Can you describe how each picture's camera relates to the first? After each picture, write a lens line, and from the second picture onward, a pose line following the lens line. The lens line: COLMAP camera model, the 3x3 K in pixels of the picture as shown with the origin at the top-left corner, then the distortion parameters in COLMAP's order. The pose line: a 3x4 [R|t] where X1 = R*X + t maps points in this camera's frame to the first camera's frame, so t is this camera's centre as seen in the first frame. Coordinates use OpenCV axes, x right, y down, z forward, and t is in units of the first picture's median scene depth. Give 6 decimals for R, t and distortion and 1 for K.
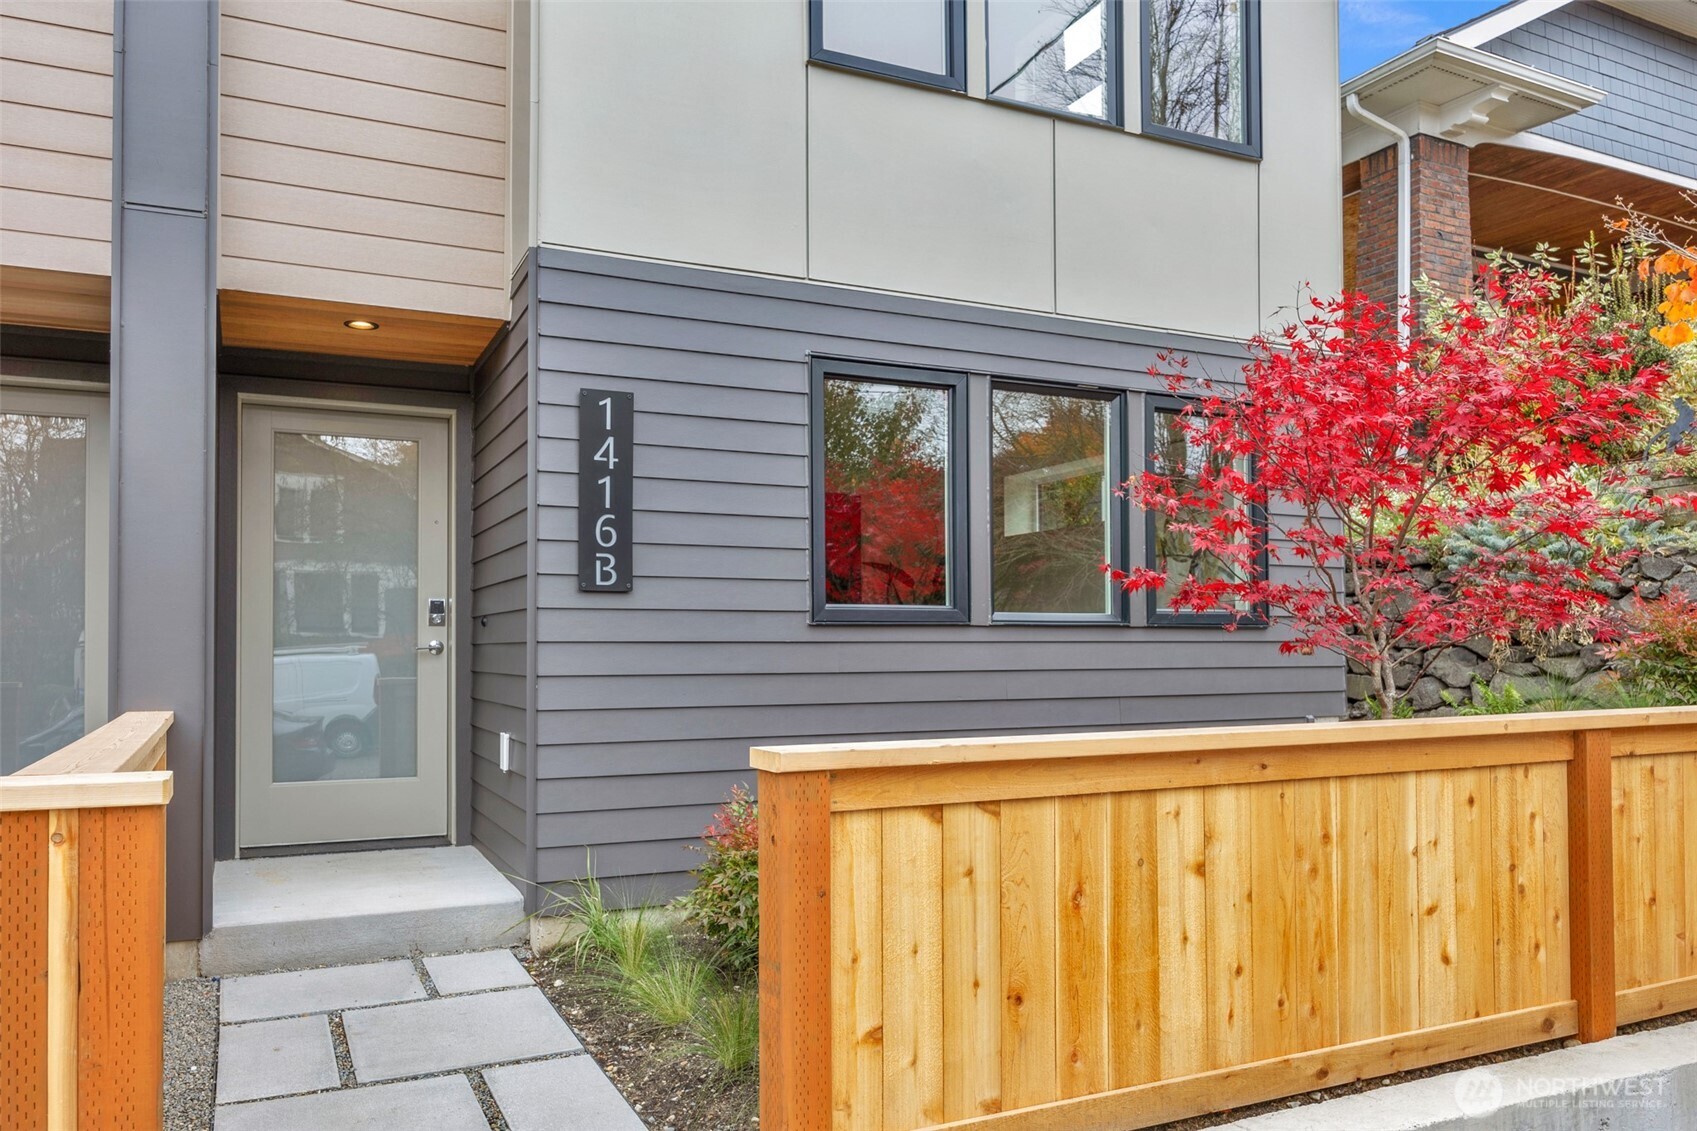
lens RADIAL K [[1241.7, 0, 900.5], [0, 1241.7, 597.3], [0, 0, 1]] dist [-0.004589, 0.002221]
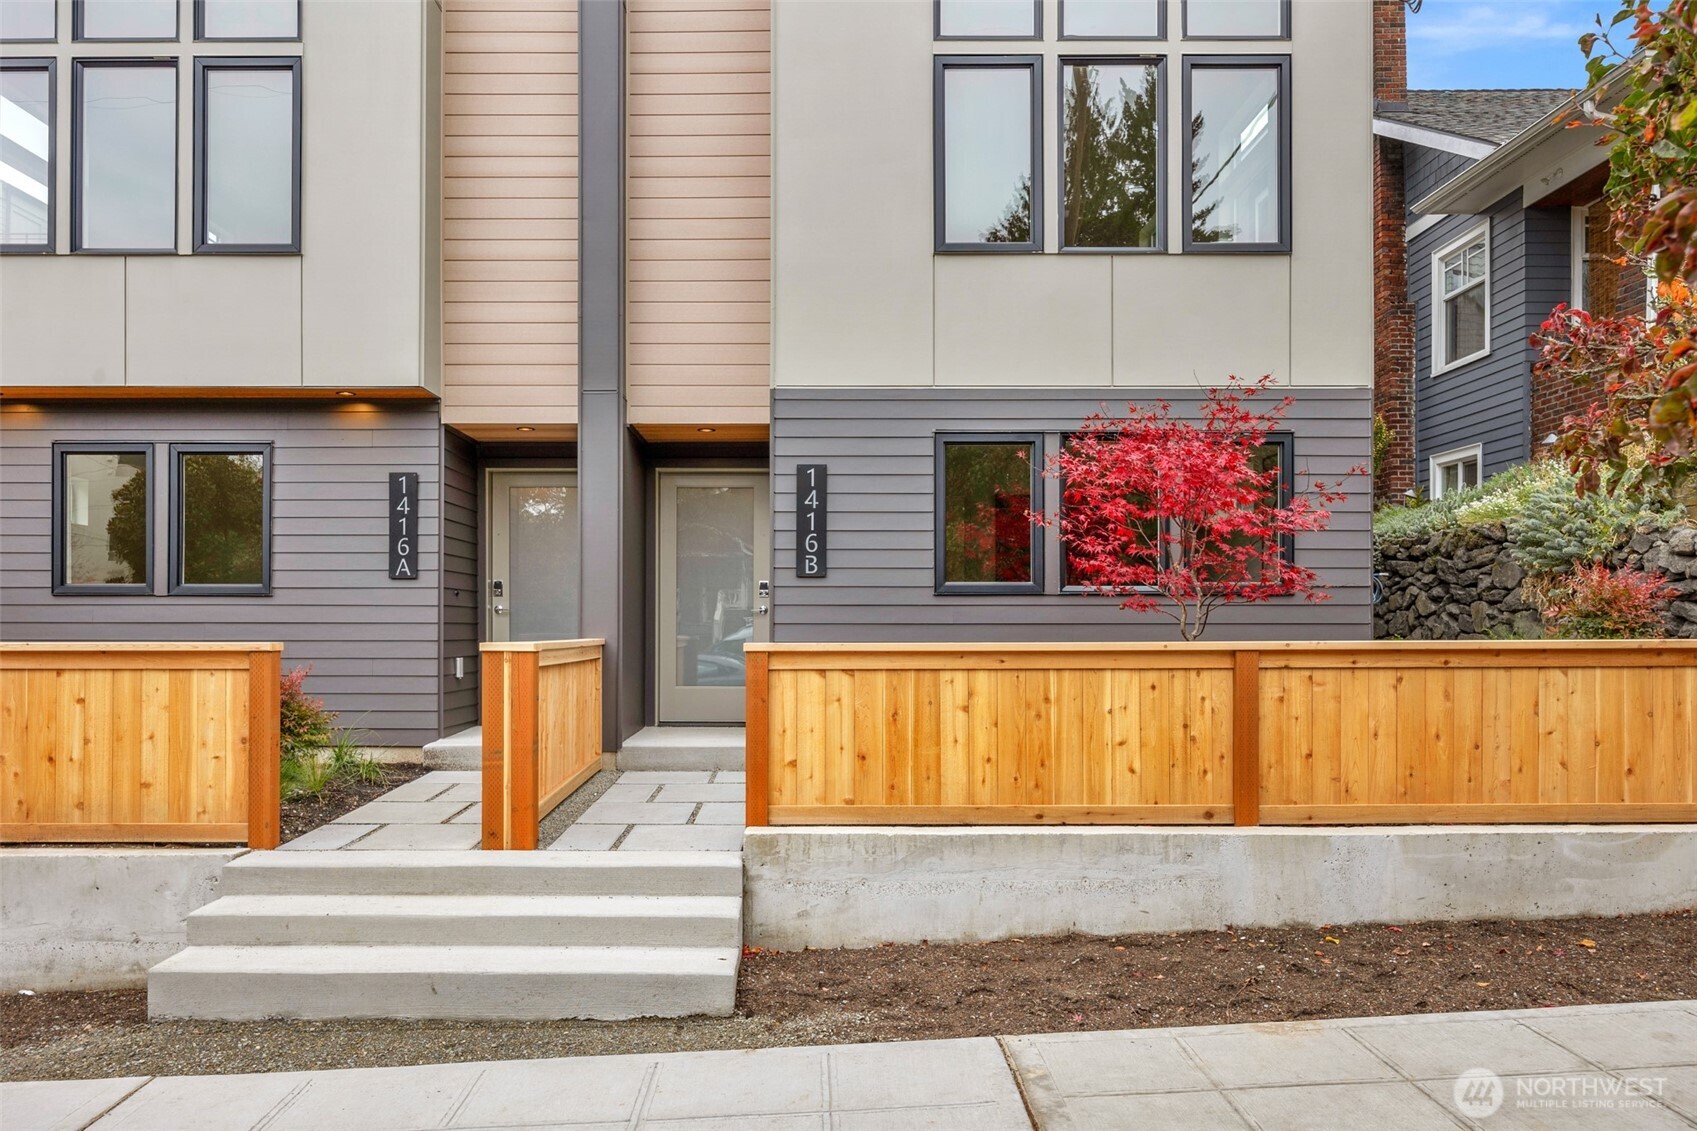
lens RADIAL K [[1248.0, 0, 848.5], [0, 1248.0, 565.5], [0, 0, 1]] dist [-0.008527, 0.007742]
pose [[0.895840, -0.017867, -0.444018, 0.851906], [0.015201, 0.999839, -0.009565, -0.004215], [0.444118, 0.001819, 0.895967, -0.824606]]
